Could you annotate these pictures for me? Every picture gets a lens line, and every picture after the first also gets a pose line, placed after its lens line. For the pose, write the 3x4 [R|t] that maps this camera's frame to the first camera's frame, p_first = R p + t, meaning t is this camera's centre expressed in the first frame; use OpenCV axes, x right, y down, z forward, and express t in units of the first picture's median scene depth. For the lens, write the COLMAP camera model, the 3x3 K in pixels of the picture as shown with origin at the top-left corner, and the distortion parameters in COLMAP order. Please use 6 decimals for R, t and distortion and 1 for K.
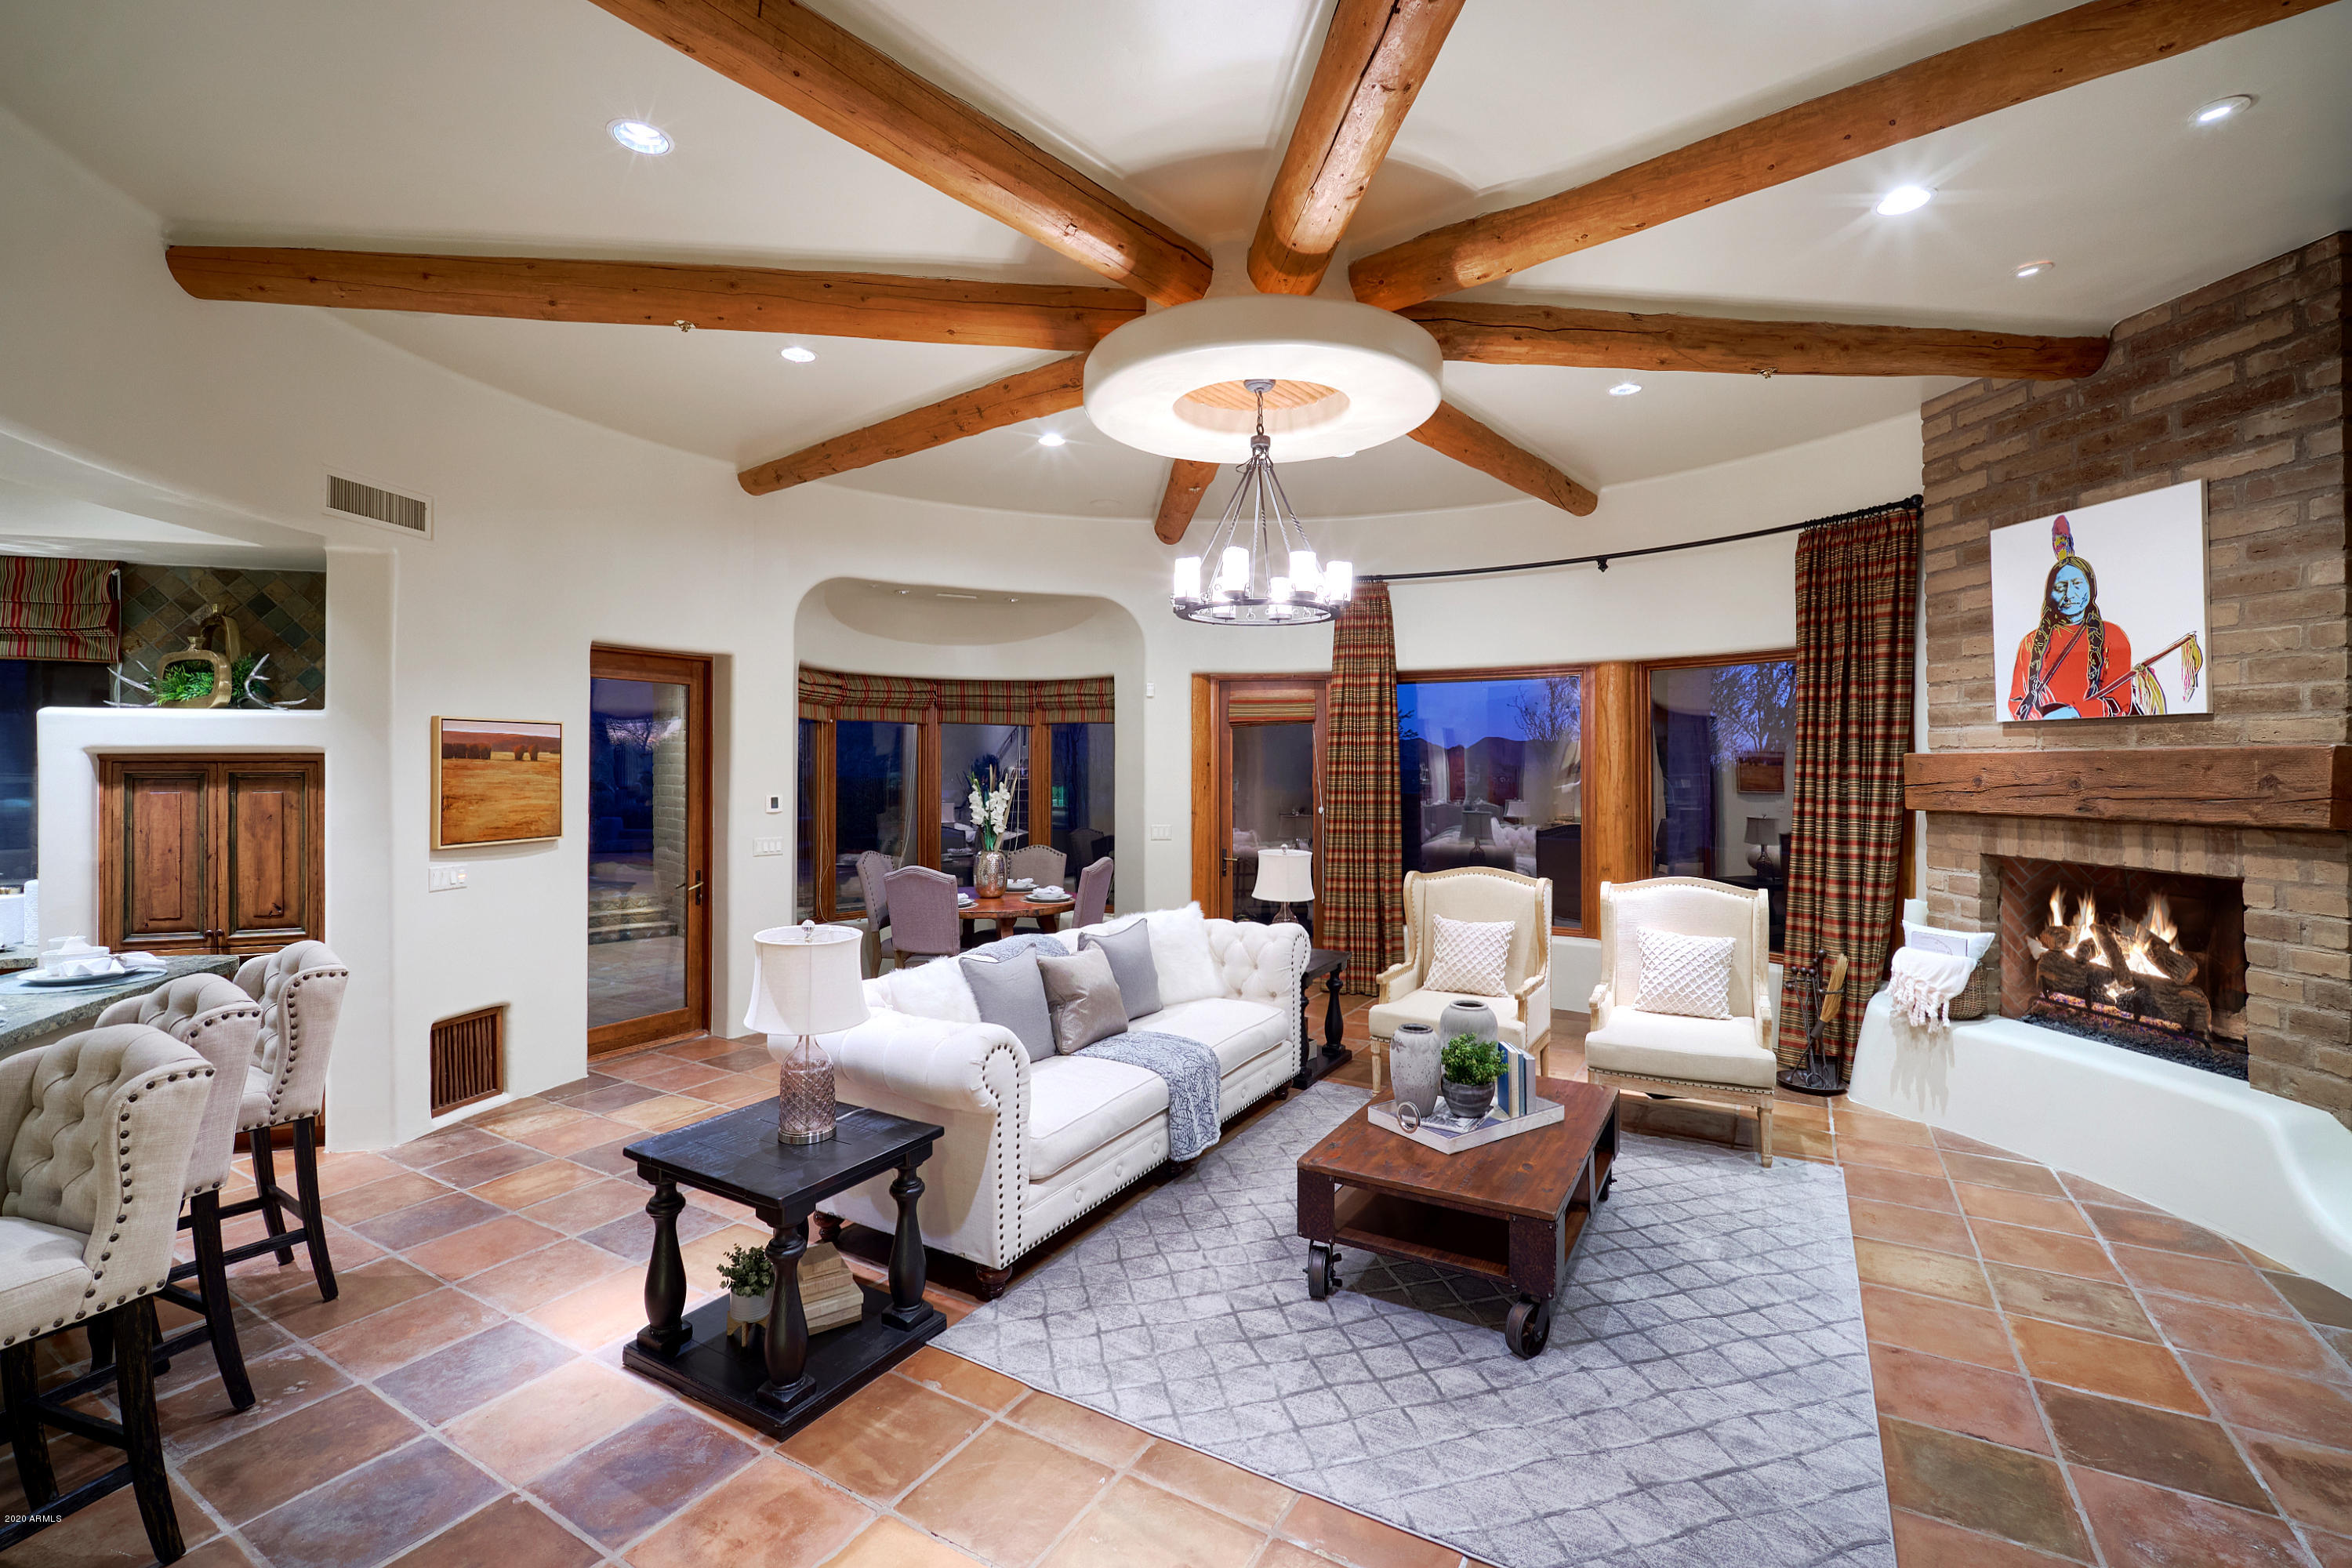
lens RADIAL K [[1036.3, 0, 1162.9], [0, 1036.3, 761.7], [0, 0, 1]] dist [0.001306, -0.000030]
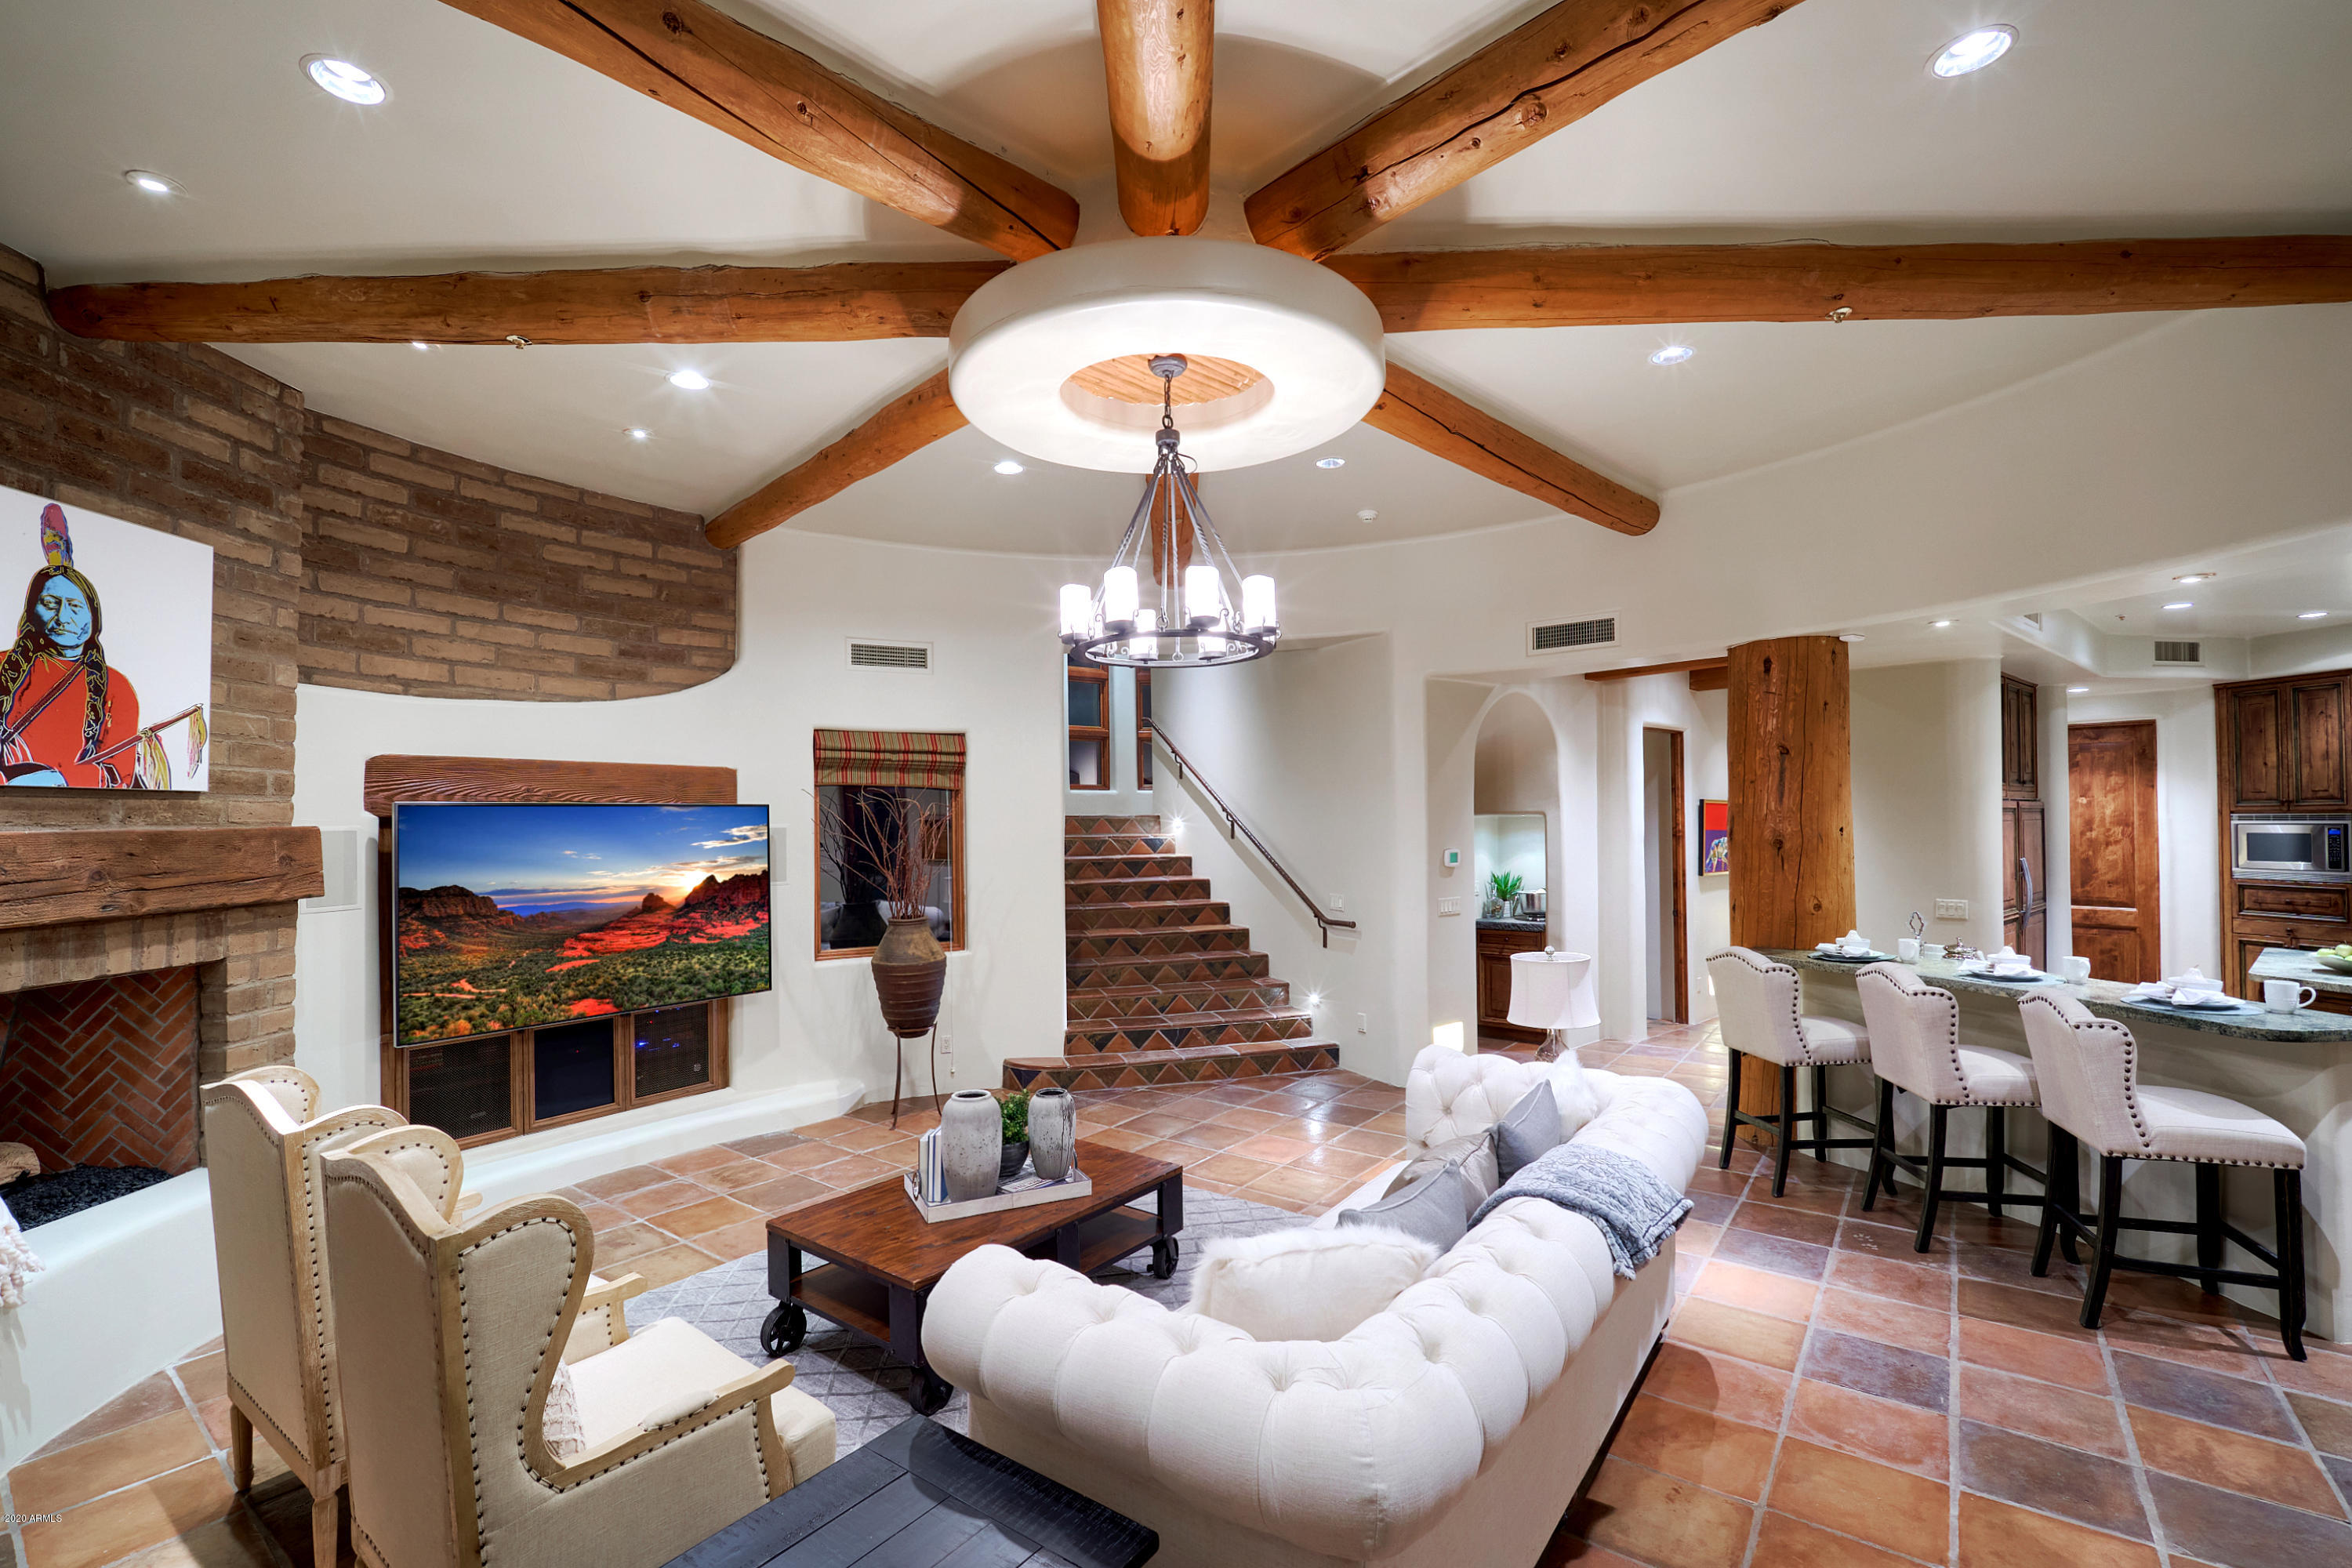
lens RADIAL K [[1054.1, 0, 1203.7], [0, 1054.1, 813.4], [0, 0, 1]] dist [-0.017828, 0.004539]
pose [[-0.997271, 0.006195, 0.073574, 0.021586], [0.005703, 0.999960, -0.006898, -0.013844], [-0.073613, -0.006460, -0.997266, 1.707110]]
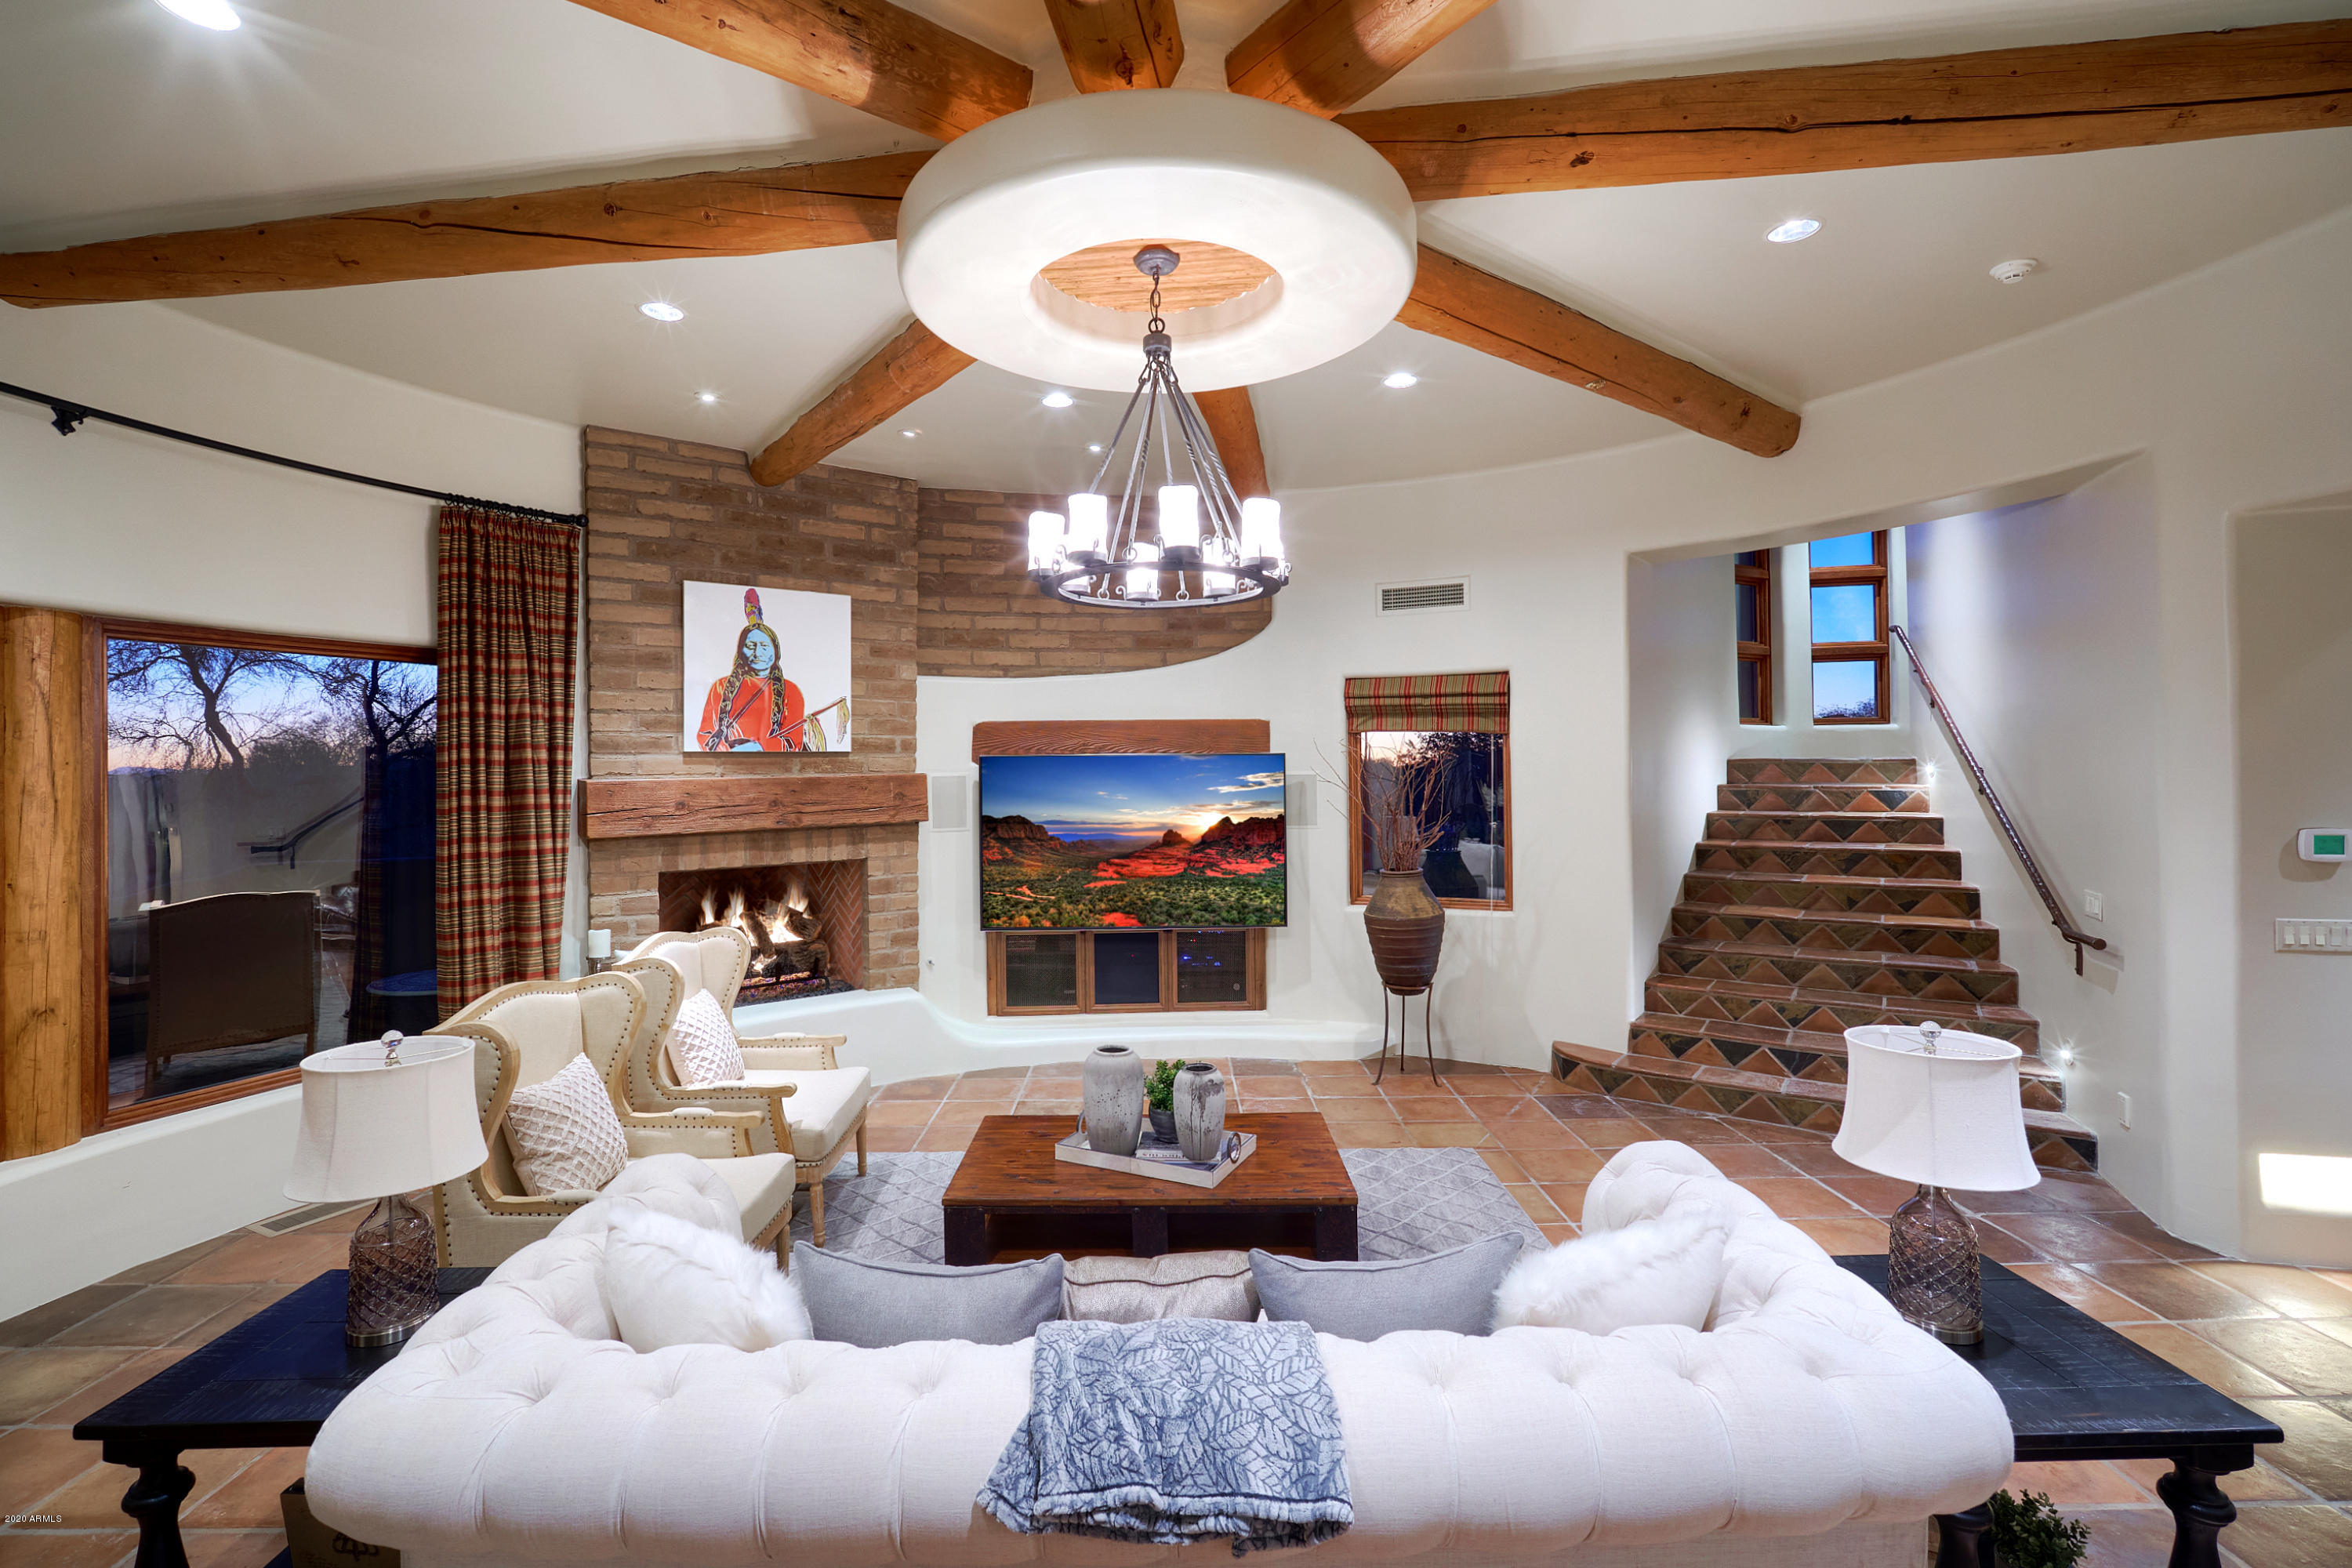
lens RADIAL K [[1054.1, 0, 1181.3], [0, 1054.1, 767.4], [0, 0, 1]] dist [-0.017828, 0.004539]
pose [[-0.535041, -0.004135, 0.844816, -0.489218], [0.004899, 0.999956, 0.007997, -0.030840], [-0.844812, 0.008417, -0.534997, 1.278475]]
